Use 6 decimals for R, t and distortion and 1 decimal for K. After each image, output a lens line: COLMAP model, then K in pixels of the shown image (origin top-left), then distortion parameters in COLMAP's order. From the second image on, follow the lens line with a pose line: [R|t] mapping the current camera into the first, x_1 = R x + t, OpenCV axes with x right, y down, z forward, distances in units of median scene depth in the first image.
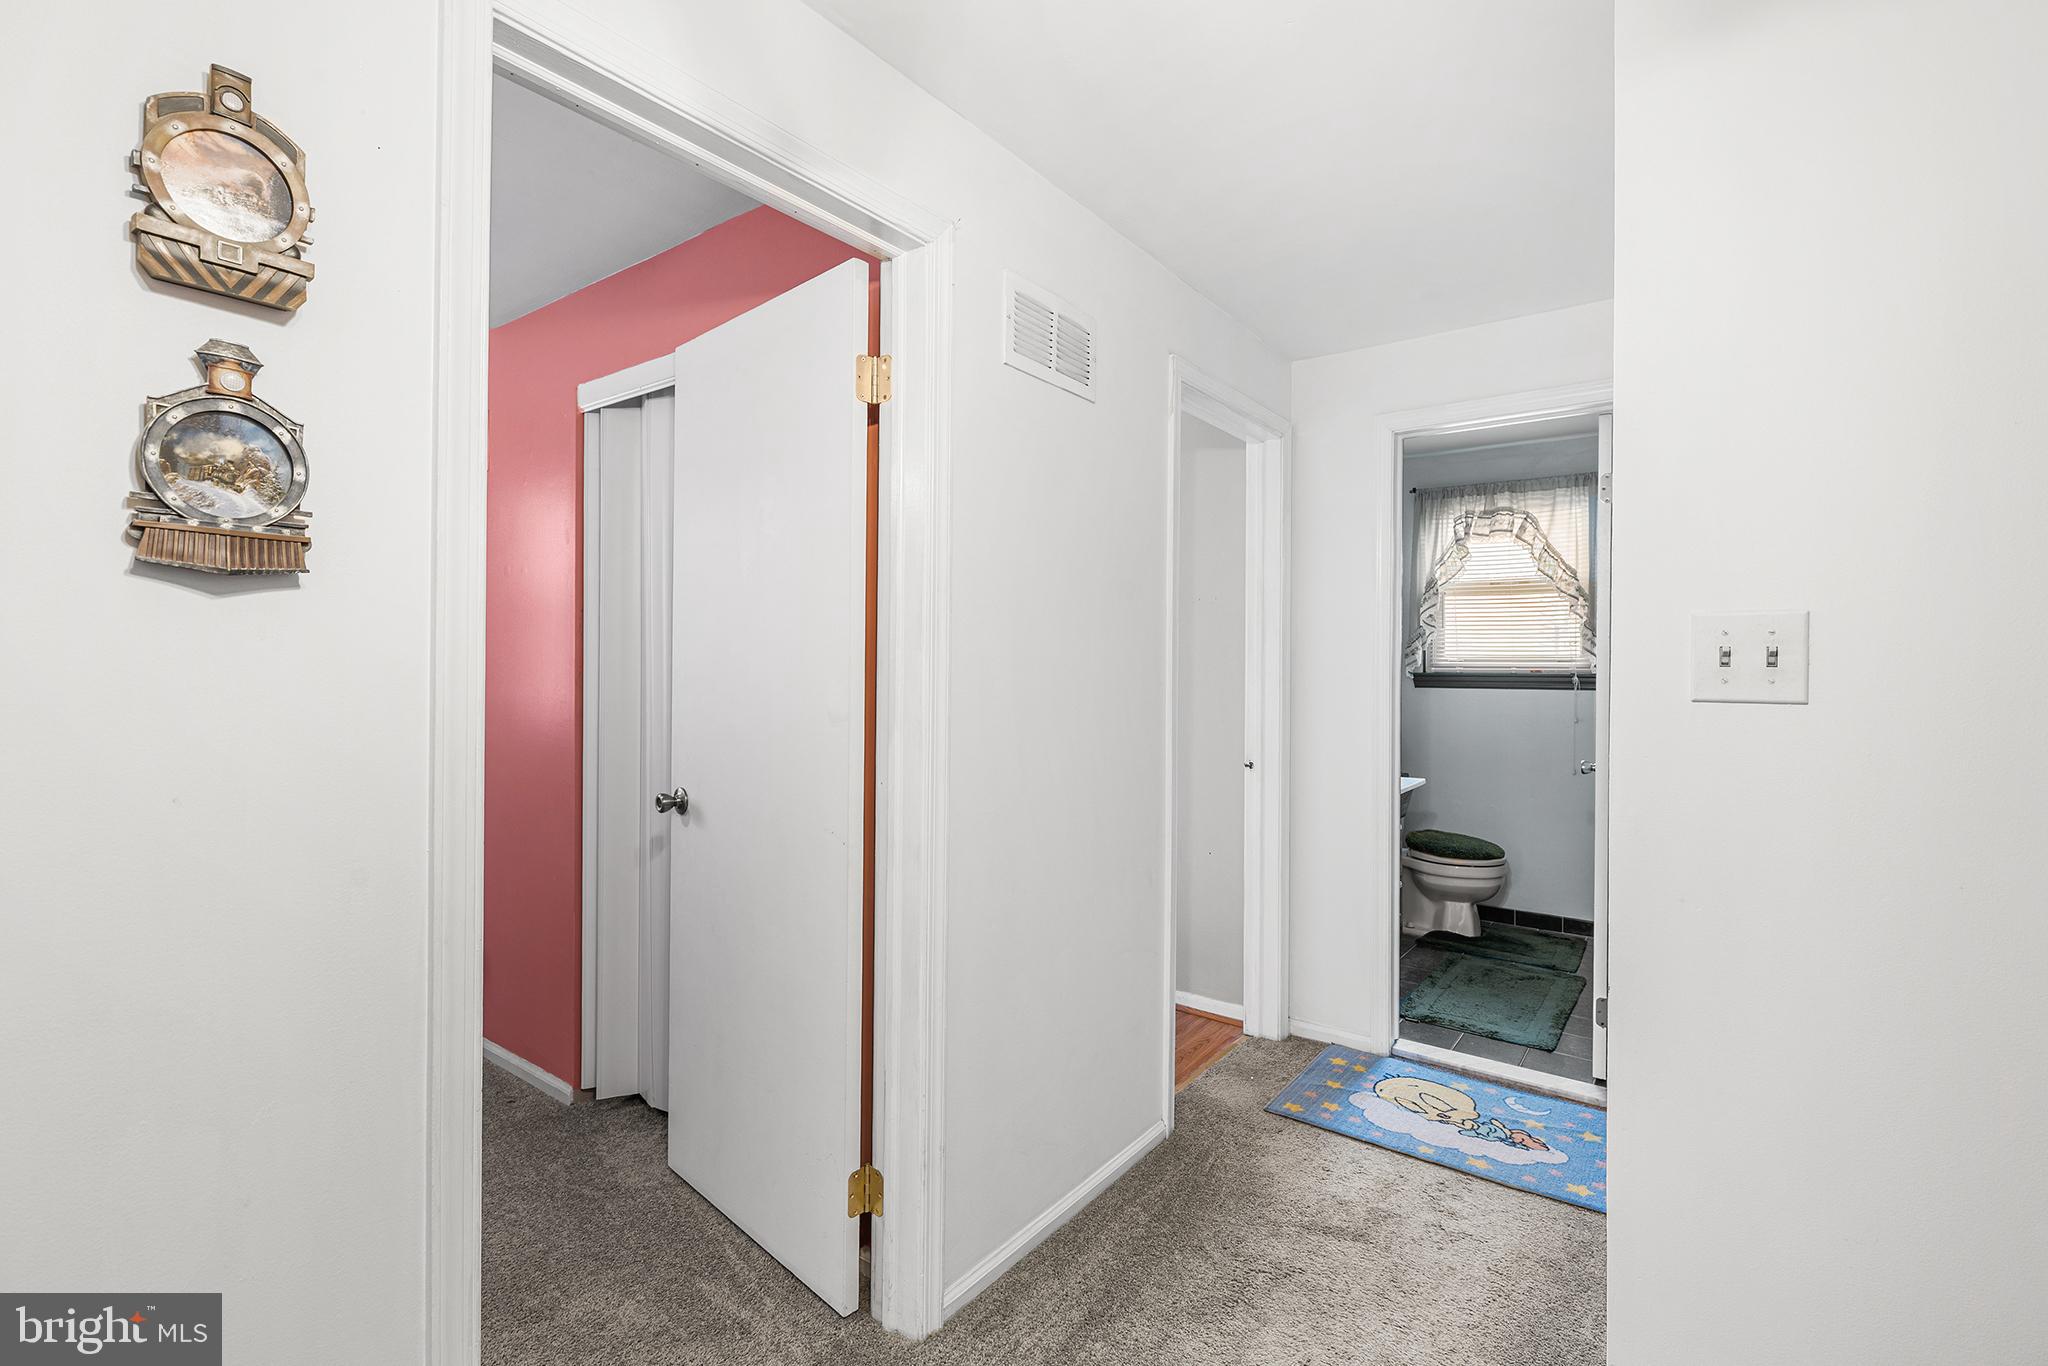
lens RADIAL K [[949.7, 0, 1024.7], [0, 949.7, 667.3], [0, 0, 1]] dist [0.003244, 0.000262]
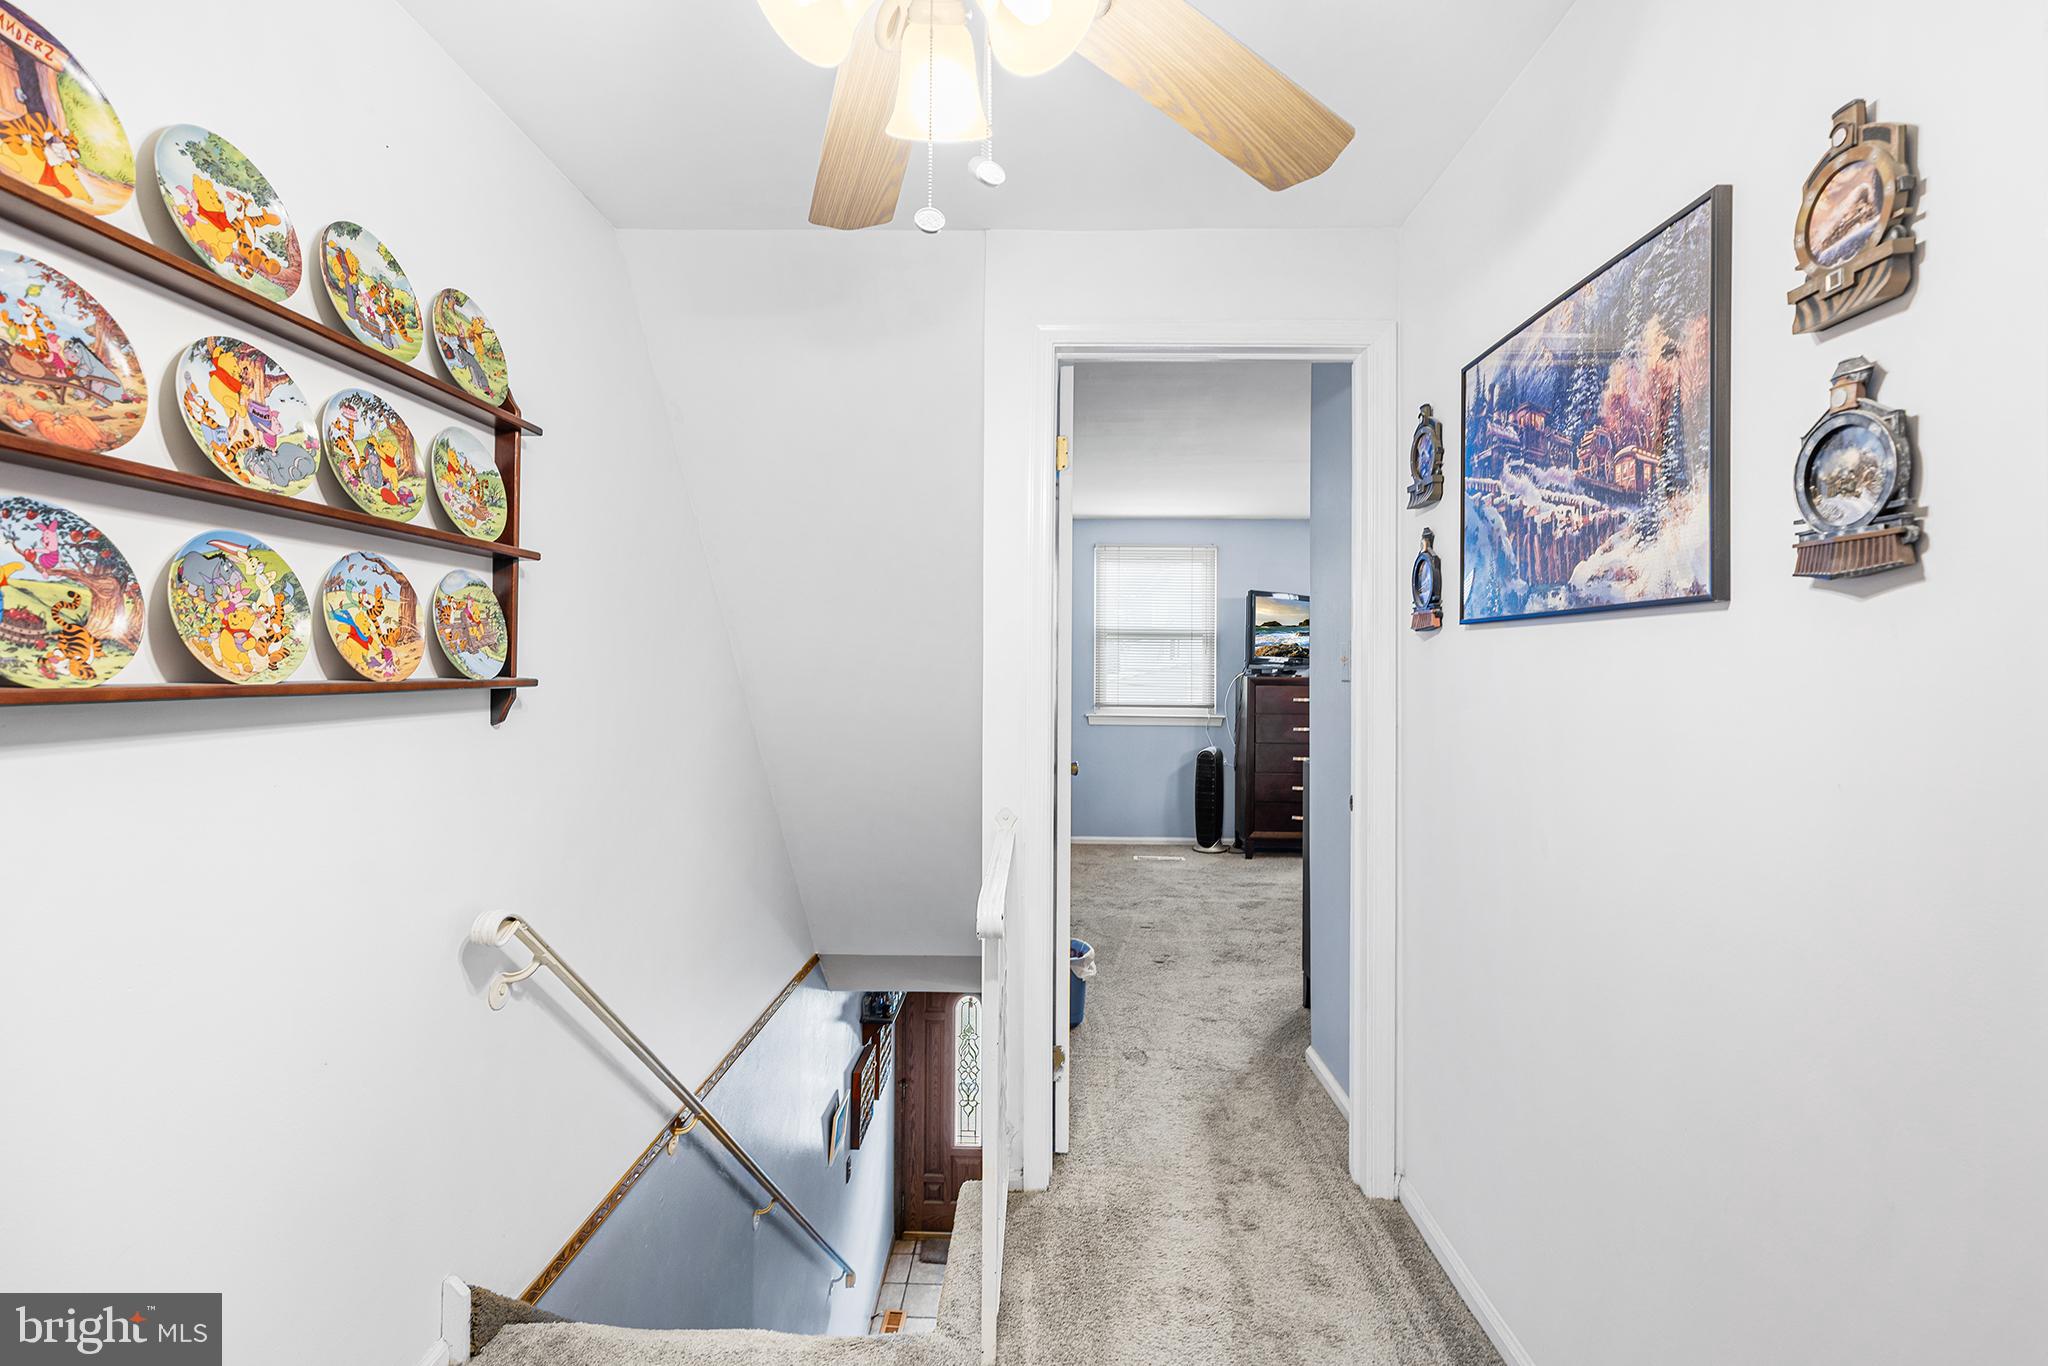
lens RADIAL K [[924.0, 0, 1031.5], [0, 924.0, 684.1], [0, 0, 1]] dist [0.002463, -0.000108]
pose [[-0.803275, 0.000904, -0.595608, 0.513795], [-0.004425, 0.999962, 0.007486, 0.017744], [0.595592, 0.008649, -0.803241, 1.285629]]
